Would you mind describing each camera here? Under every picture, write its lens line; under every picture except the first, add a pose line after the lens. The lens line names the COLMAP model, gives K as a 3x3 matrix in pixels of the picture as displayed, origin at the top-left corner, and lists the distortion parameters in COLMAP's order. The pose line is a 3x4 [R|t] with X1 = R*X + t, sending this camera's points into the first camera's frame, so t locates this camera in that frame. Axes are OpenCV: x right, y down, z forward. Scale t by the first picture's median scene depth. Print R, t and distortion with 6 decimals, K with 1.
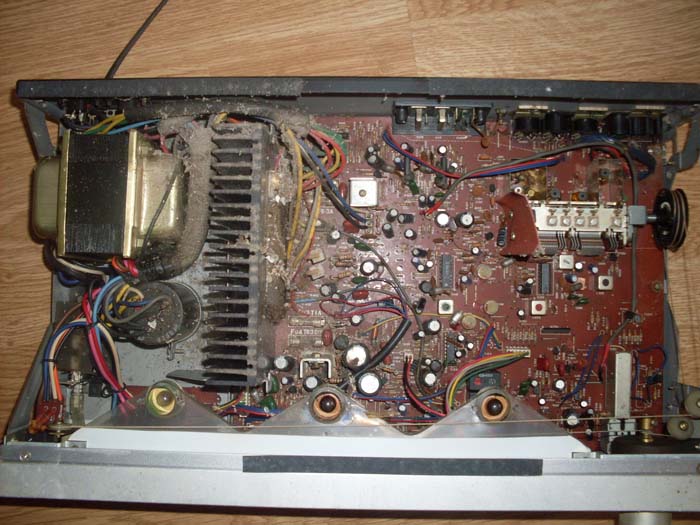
lens RADIAL K [[787.3, 0, 350.0], [0, 787.3, 262.5], [0, 0, 1]] dist [-0.217285, 0.250937]
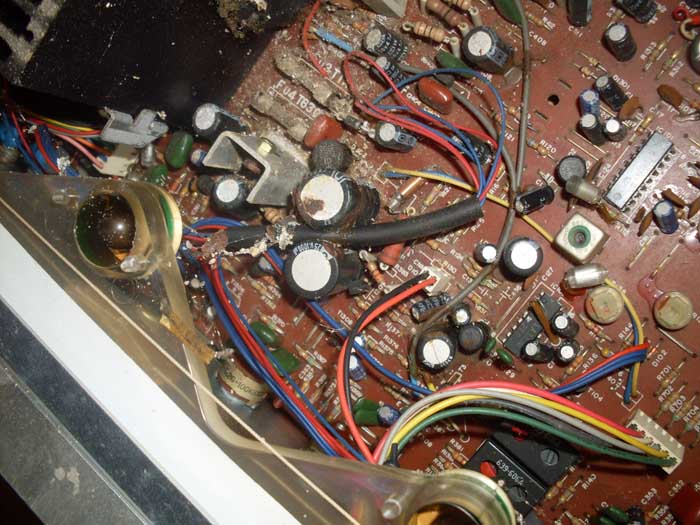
lens RADIAL K [[787.3, 0, 350.0], [0, 787.3, 262.5], [0, 0, 1]] dist [-0.217285, 0.250937]
pose [[0.755751, 0.608880, -0.241053, 0.147929], [-0.553067, 0.790564, 0.262918, 0.030192], [0.350653, -0.065381, 0.934220, 0.640950]]
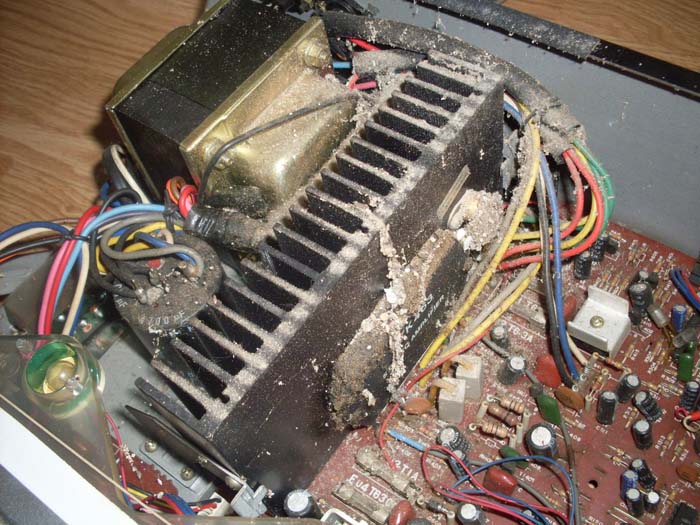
lens RADIAL K [[787.3, 0, 350.0], [0, 787.3, 262.5], [0, 0, 1]] dist [-0.217285, 0.250937]
pose [[0.810248, 0.431535, -0.396580, 0.078005], [-0.565085, 0.754725, -0.333271, 0.171277], [0.155491, 0.494134, 0.855368, 0.529562]]
